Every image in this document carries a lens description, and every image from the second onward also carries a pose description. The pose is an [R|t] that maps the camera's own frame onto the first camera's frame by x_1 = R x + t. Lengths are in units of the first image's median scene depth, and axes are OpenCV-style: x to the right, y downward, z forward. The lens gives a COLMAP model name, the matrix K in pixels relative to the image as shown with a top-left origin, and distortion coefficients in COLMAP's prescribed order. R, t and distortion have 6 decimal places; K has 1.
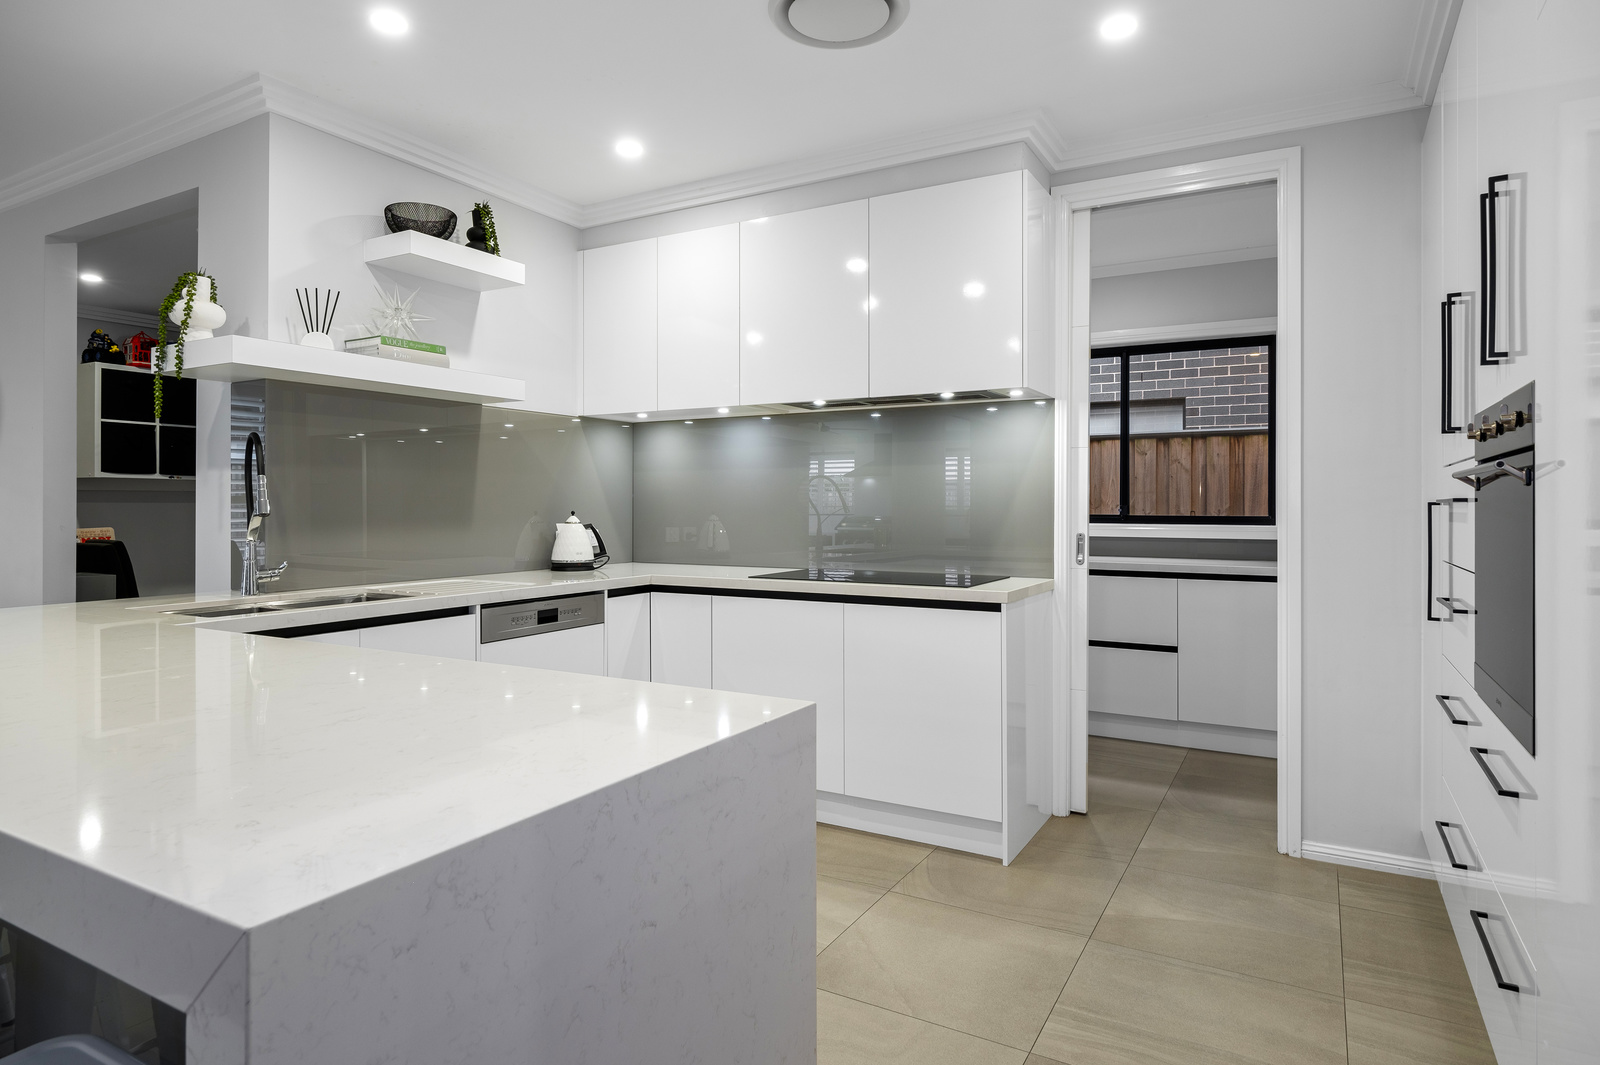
lens RADIAL K [[925.1, 0, 775.7], [0, 925.1, 507.3], [0, 0, 1]] dist [0.002963, 0.000514]
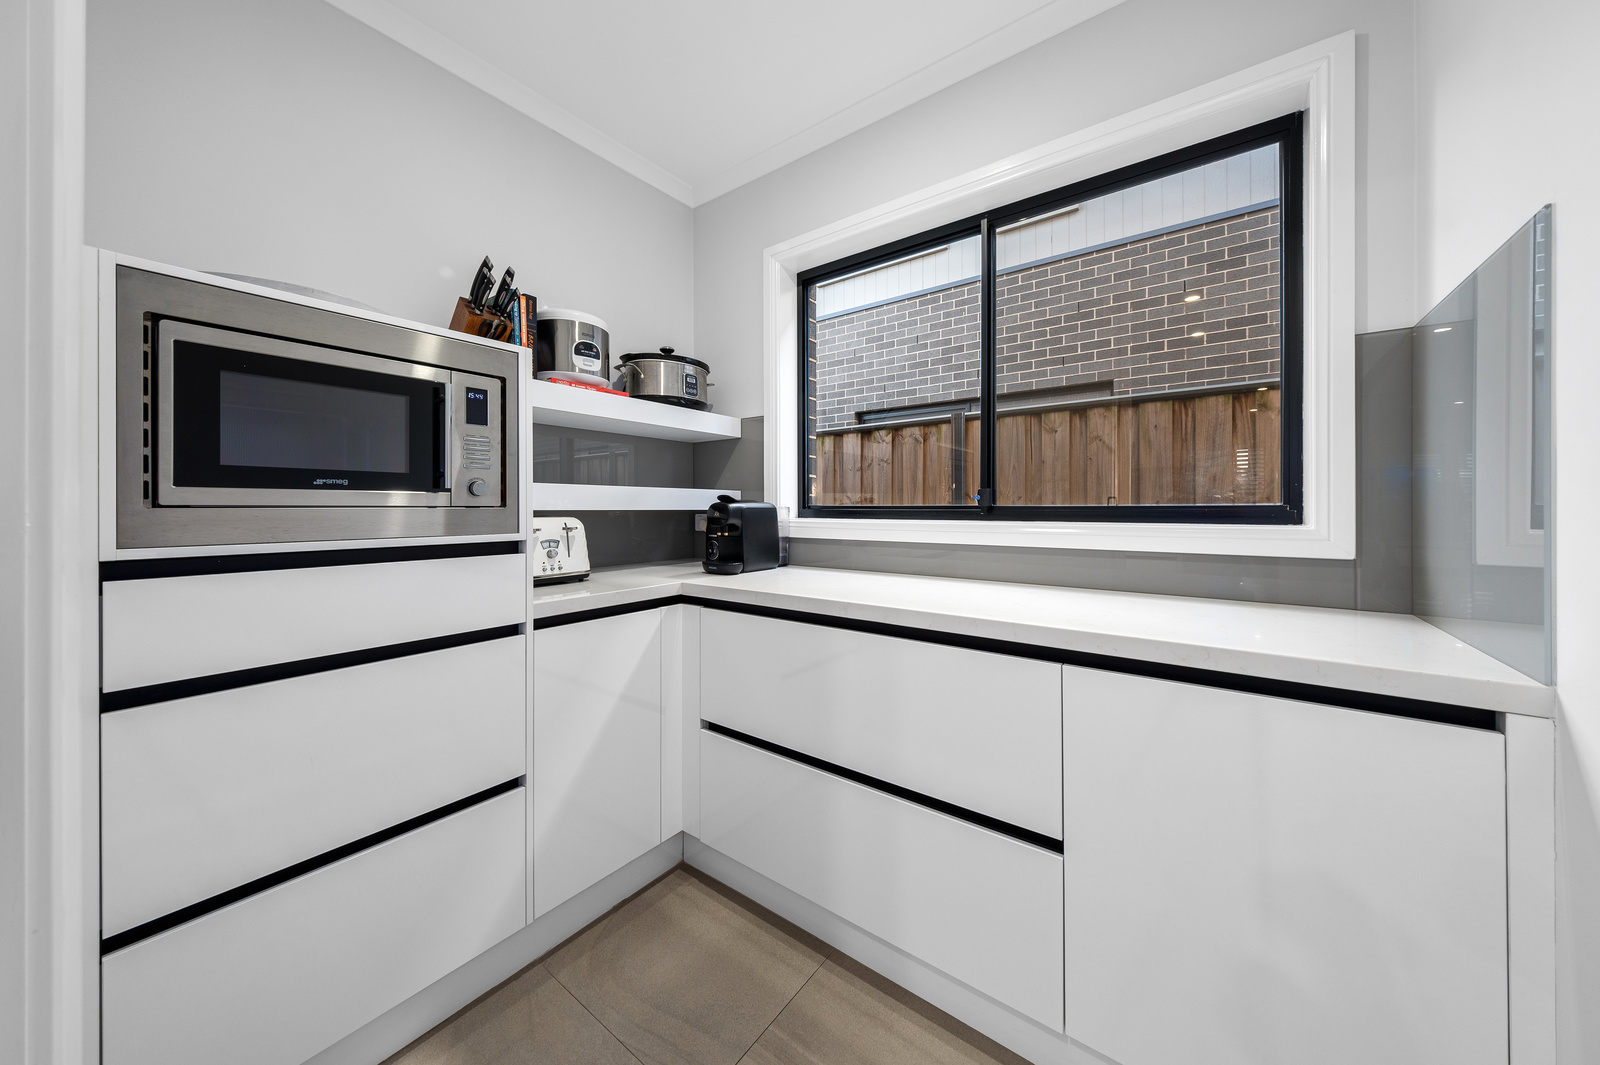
lens RADIAL K [[550.5, 0, 779.5], [0, 550.5, 508.8], [0, 0, 1]] dist [-0.003258, -0.000075]
pose [[0.989892, -0.002744, -0.141800, 0.237409], [0.002902, 0.999995, 0.000903, 0.007639], [0.141797, -0.001305, 0.989895, 0.512033]]
